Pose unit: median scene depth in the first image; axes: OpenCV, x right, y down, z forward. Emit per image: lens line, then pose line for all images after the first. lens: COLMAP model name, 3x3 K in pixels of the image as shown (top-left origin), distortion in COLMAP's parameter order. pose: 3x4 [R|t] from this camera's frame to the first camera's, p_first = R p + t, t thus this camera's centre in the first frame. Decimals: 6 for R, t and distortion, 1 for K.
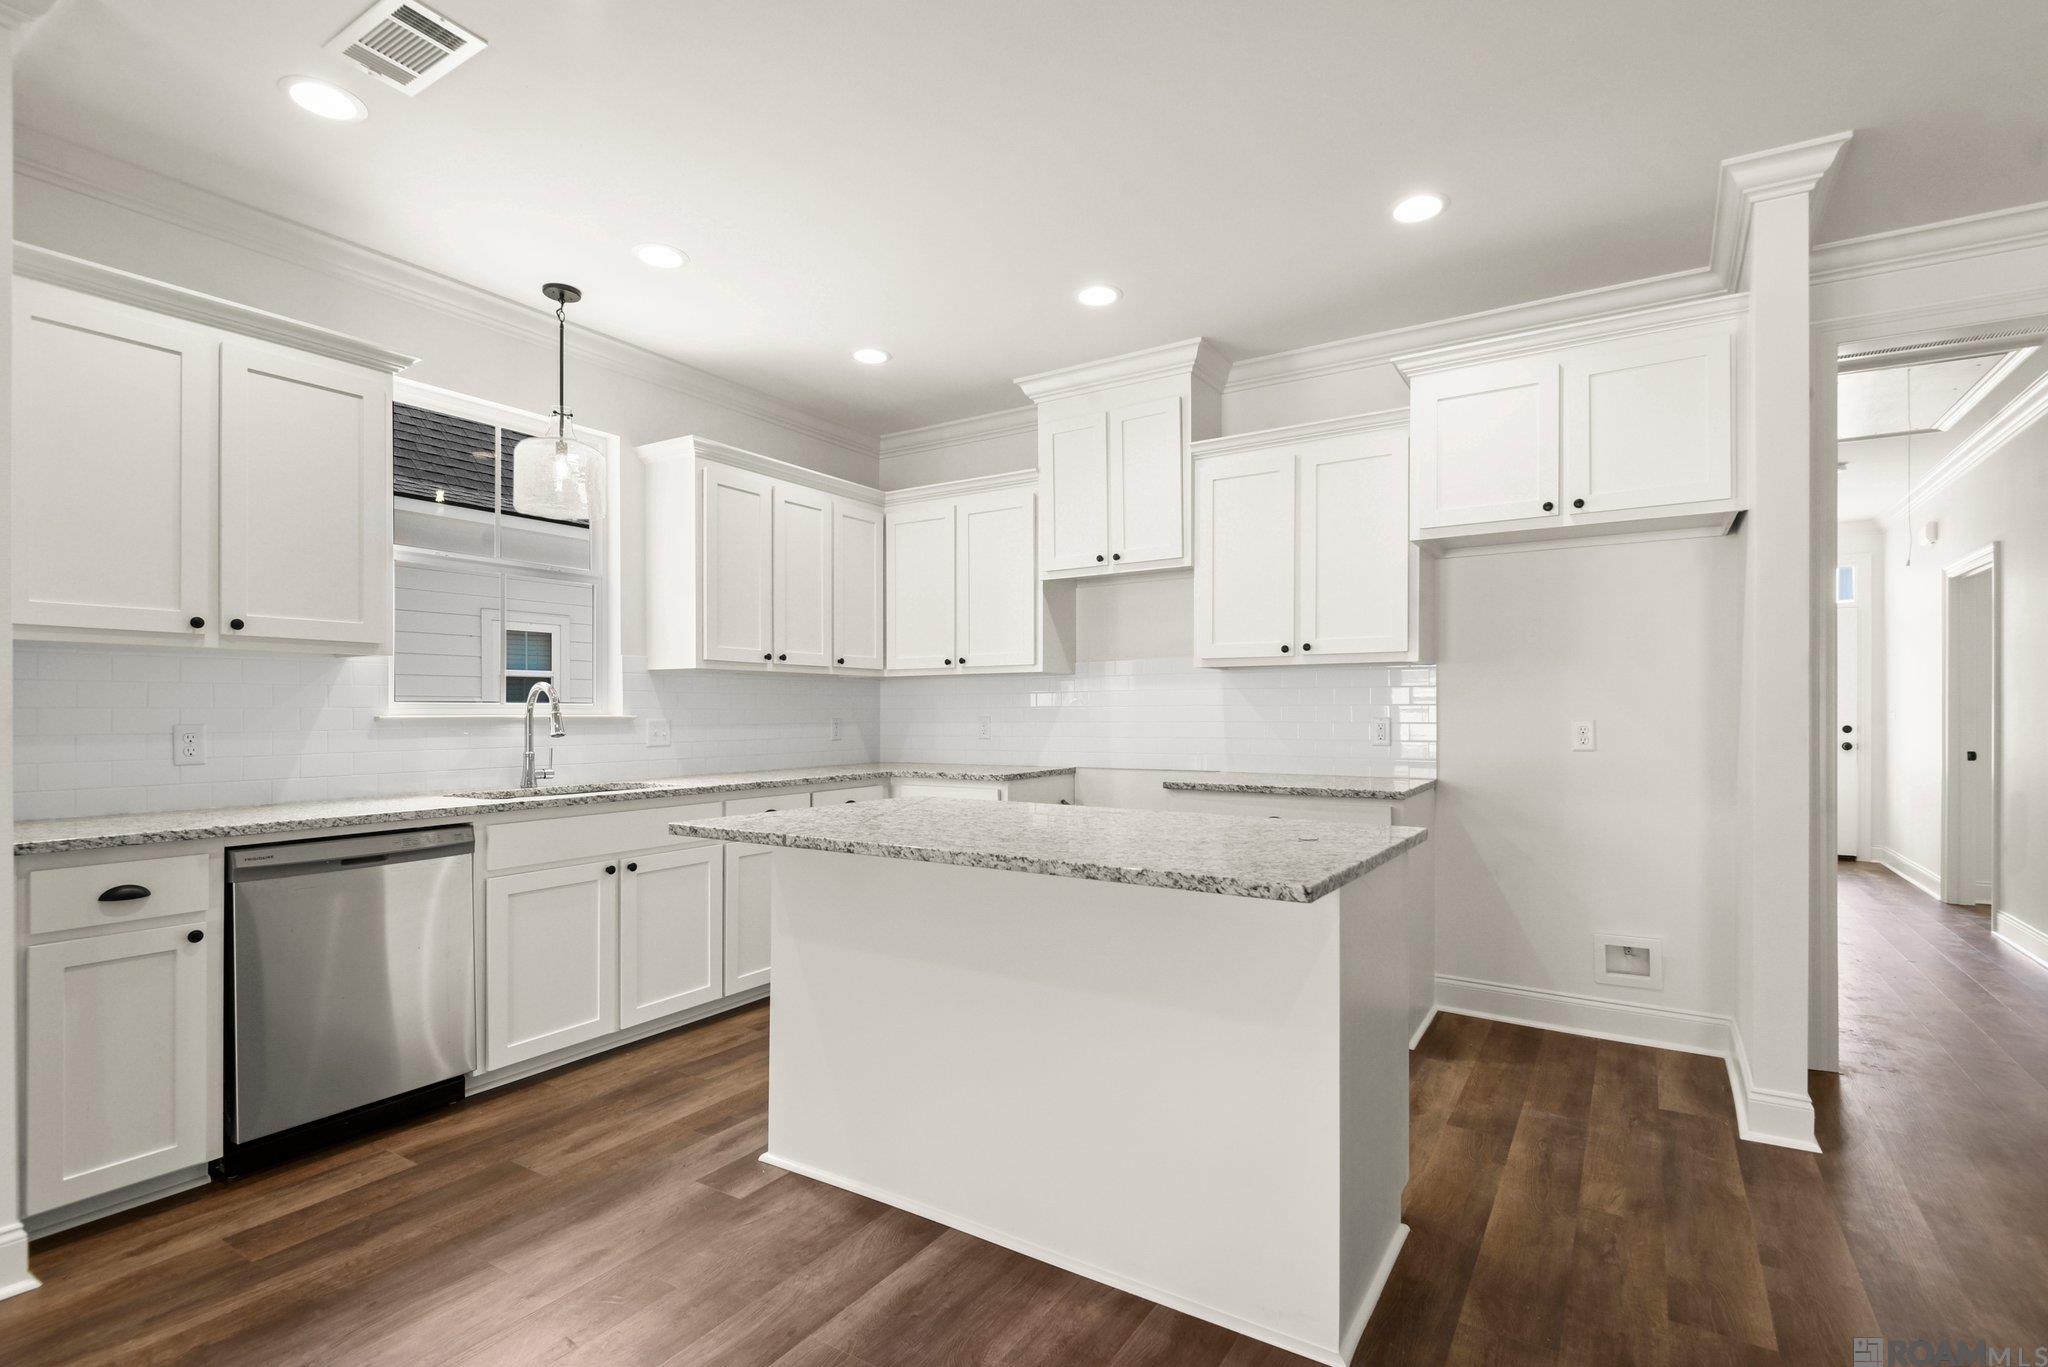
lens RADIAL K [[947.9, 0, 1046.7], [0, 947.9, 710.2], [0, 0, 1]] dist [-0.002229, -0.000748]
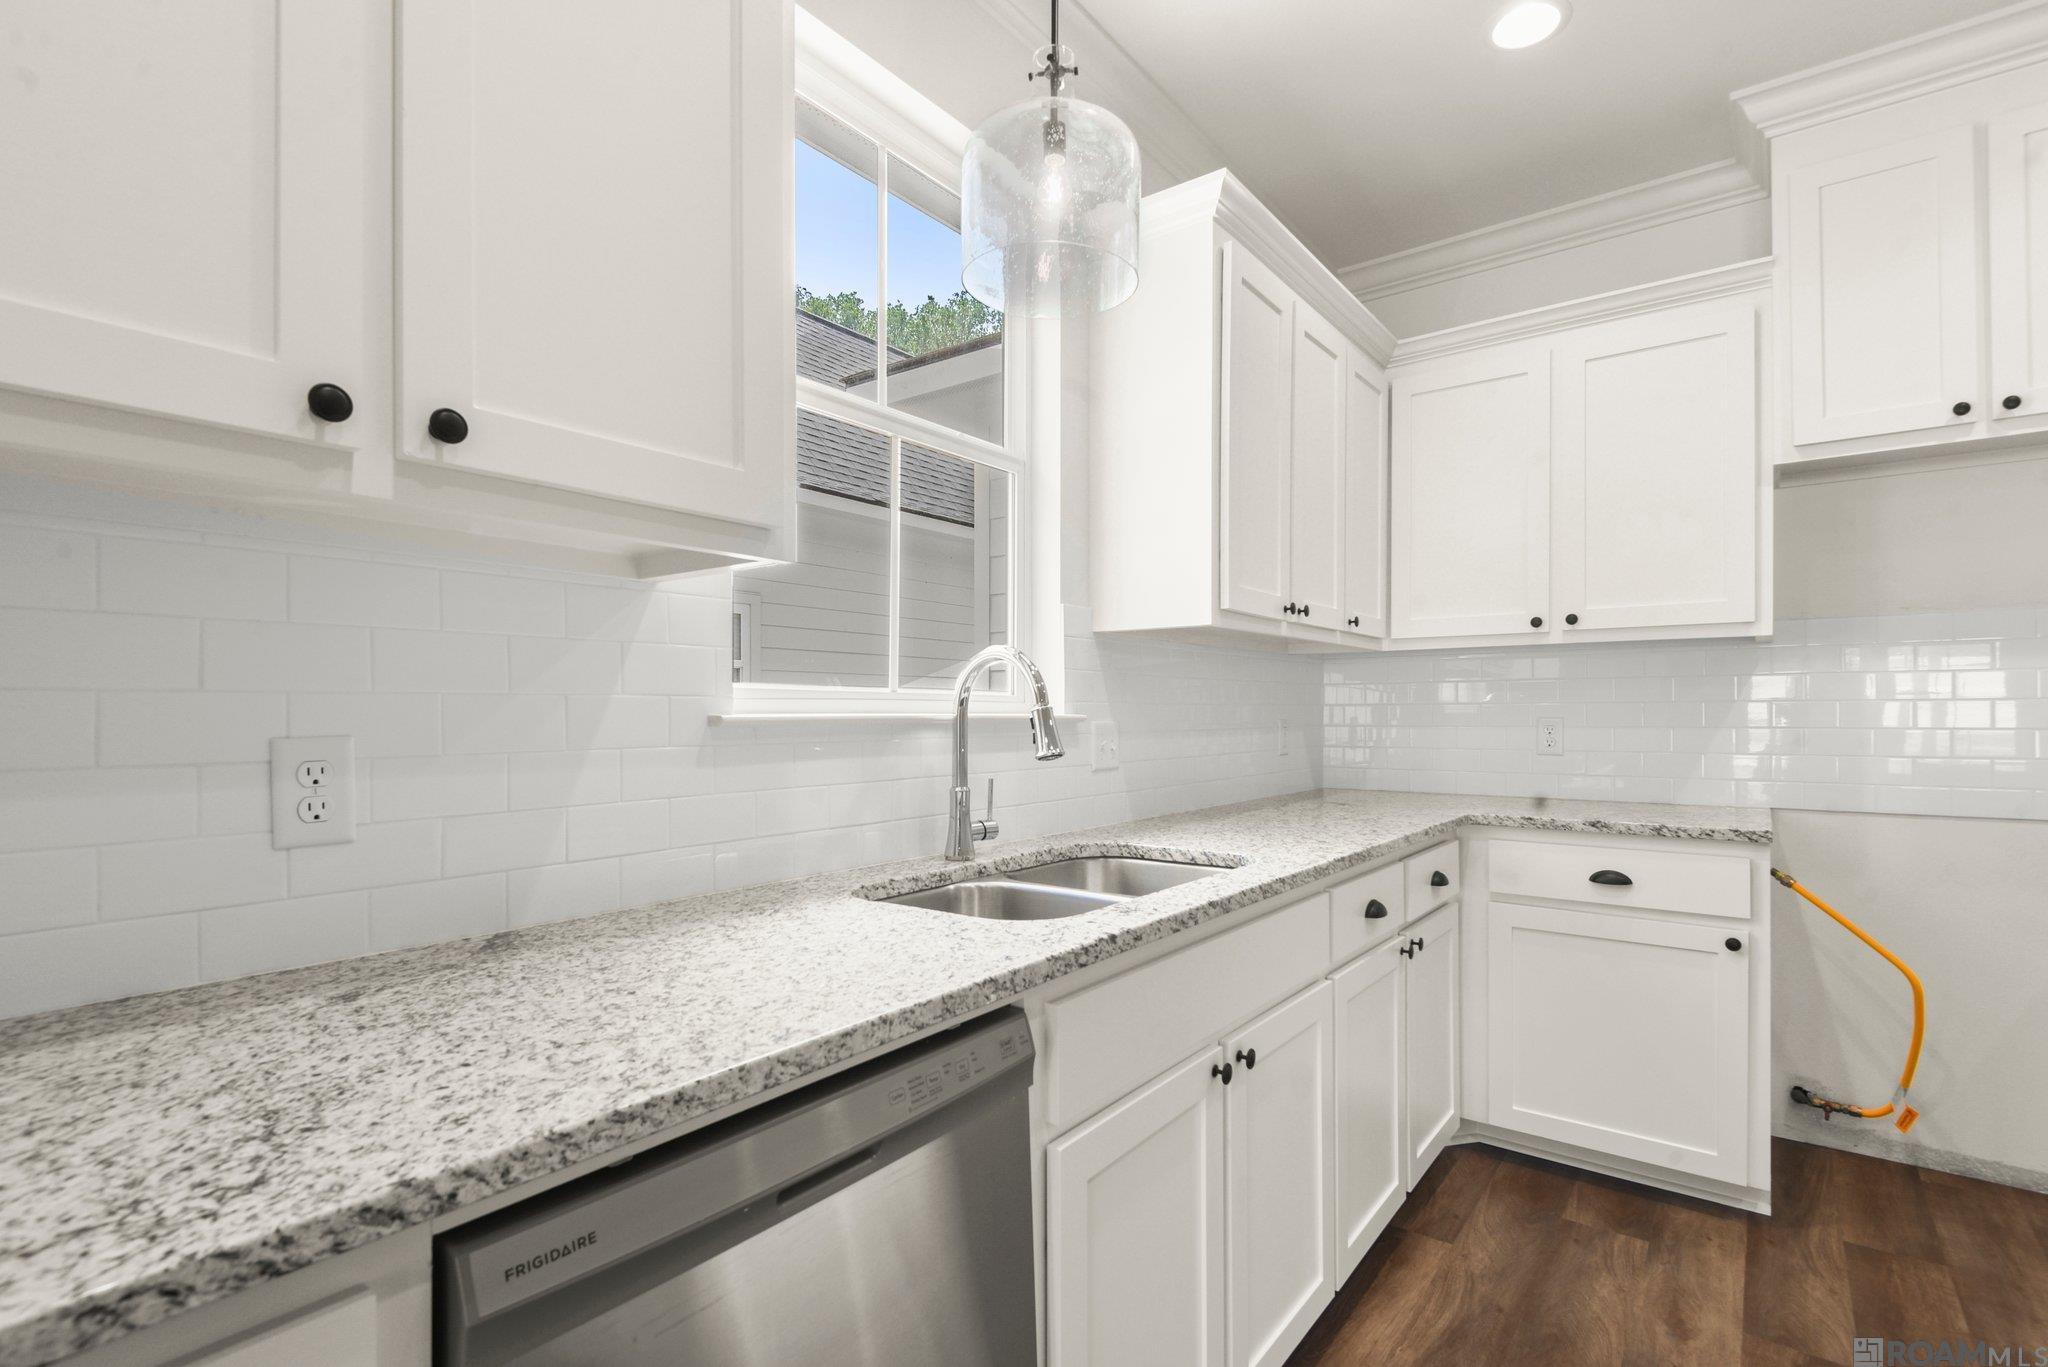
lens RADIAL K [[936.4, 0, 1027.2], [0, 936.4, 713.5], [0, 0, 1]] dist [0.004496, 0.000271]
pose [[0.995250, 0.001783, -0.097340, -0.468661], [-0.001274, 0.999985, 0.005298, 0.002865], [0.097348, -0.005148, 0.995237, 0.523024]]
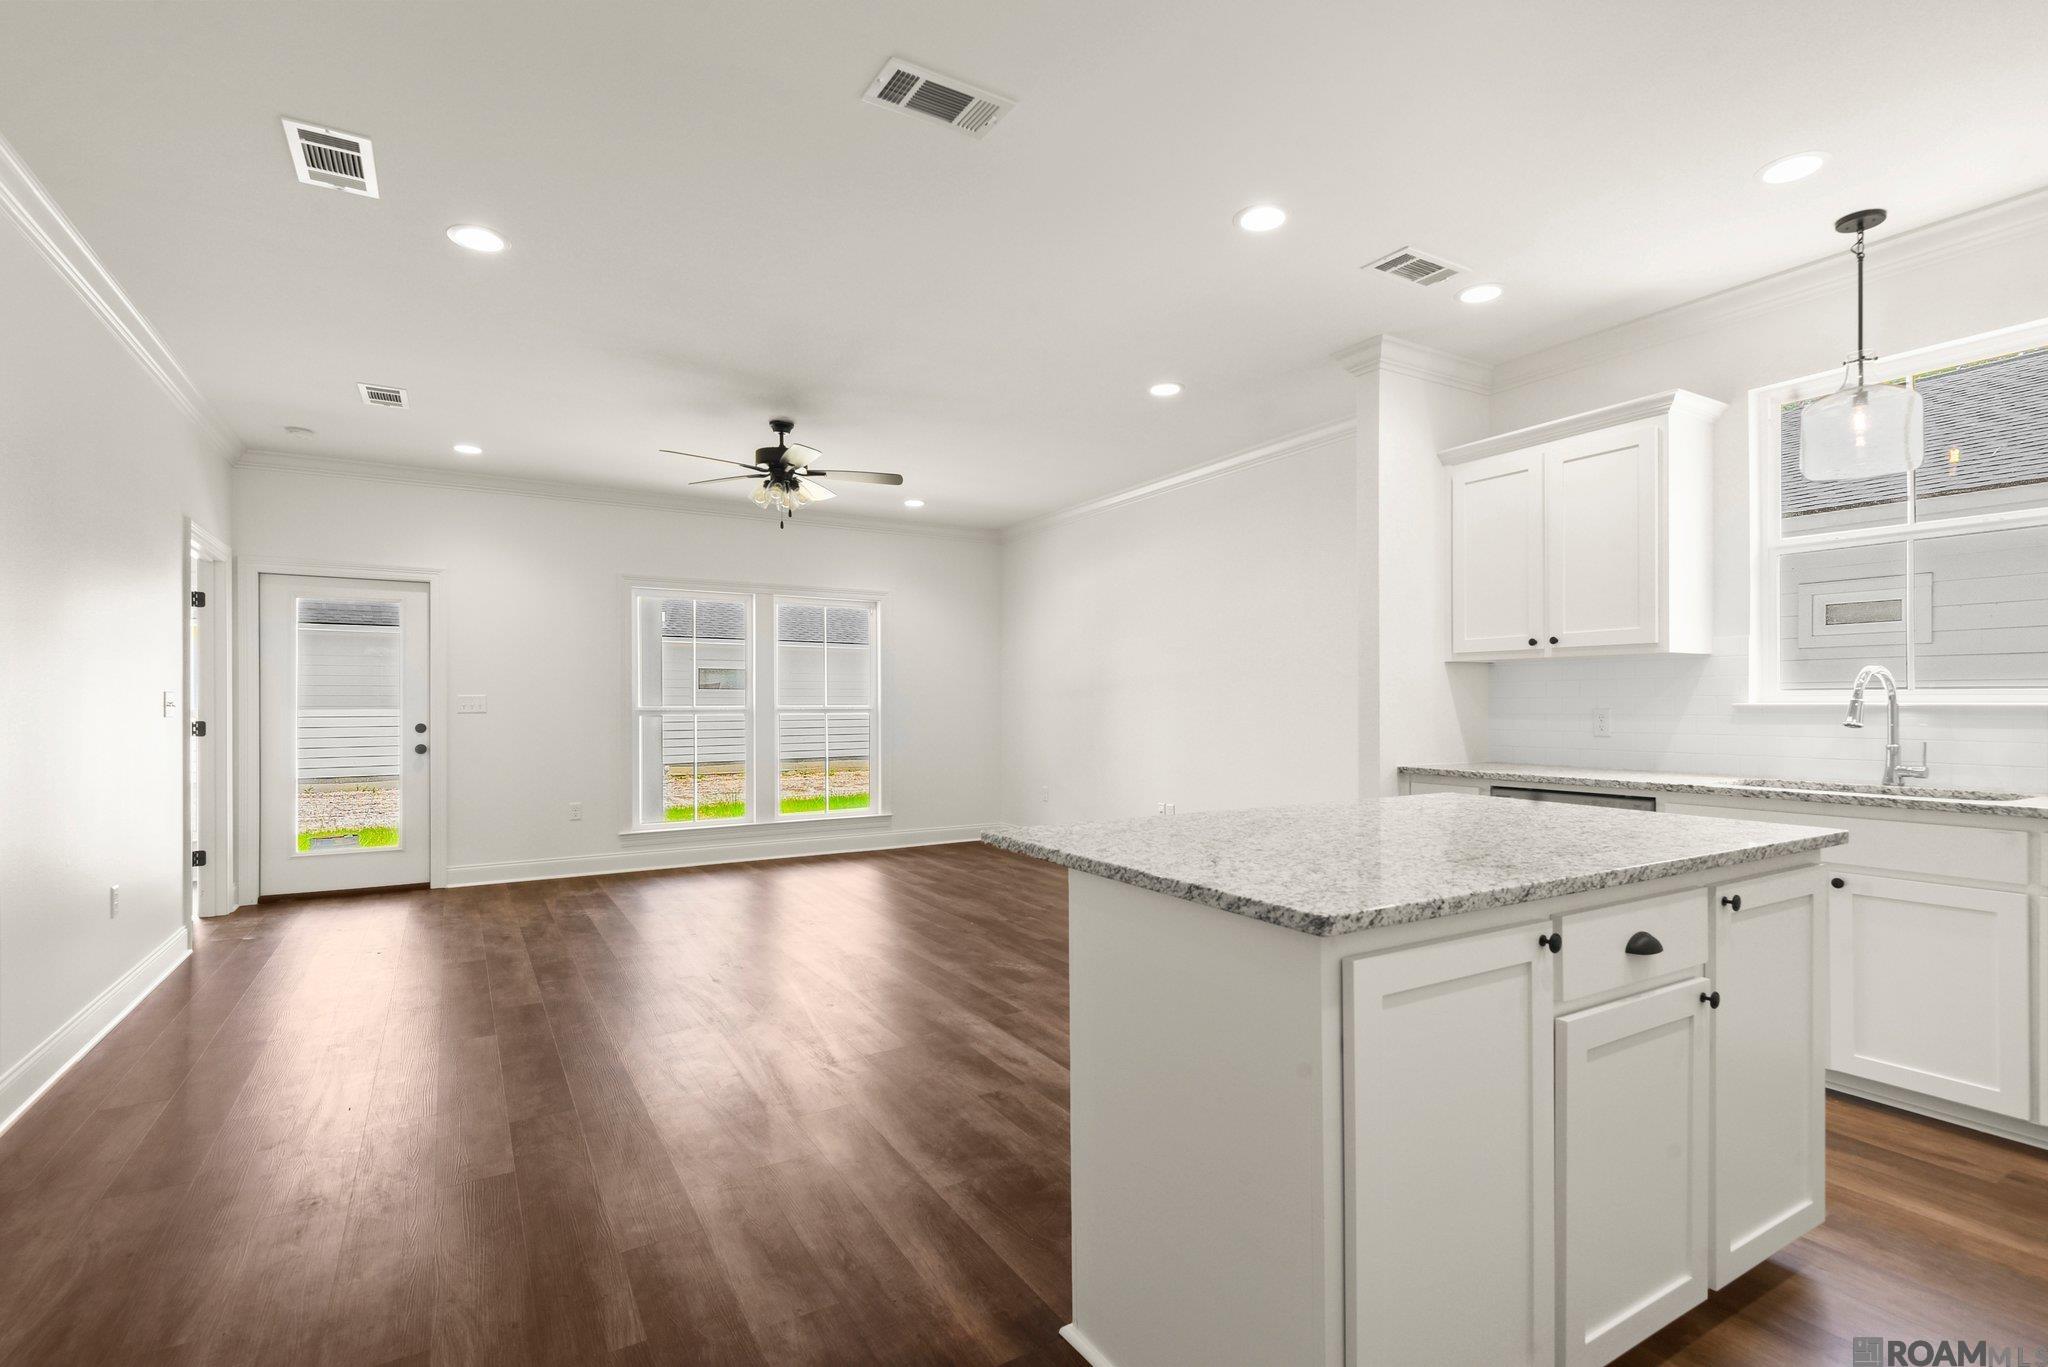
lens RADIAL K [[965.7, 0, 1024.0], [0, 965.7, 683.5], [0, 0, 1]] dist [-0.000320, -0.000235]
pose [[-0.460942, -0.013180, -0.887332, 0.630916], [0.009257, 0.999764, -0.019659, -0.002065], [0.887382, -0.017276, -0.460711, 0.716255]]
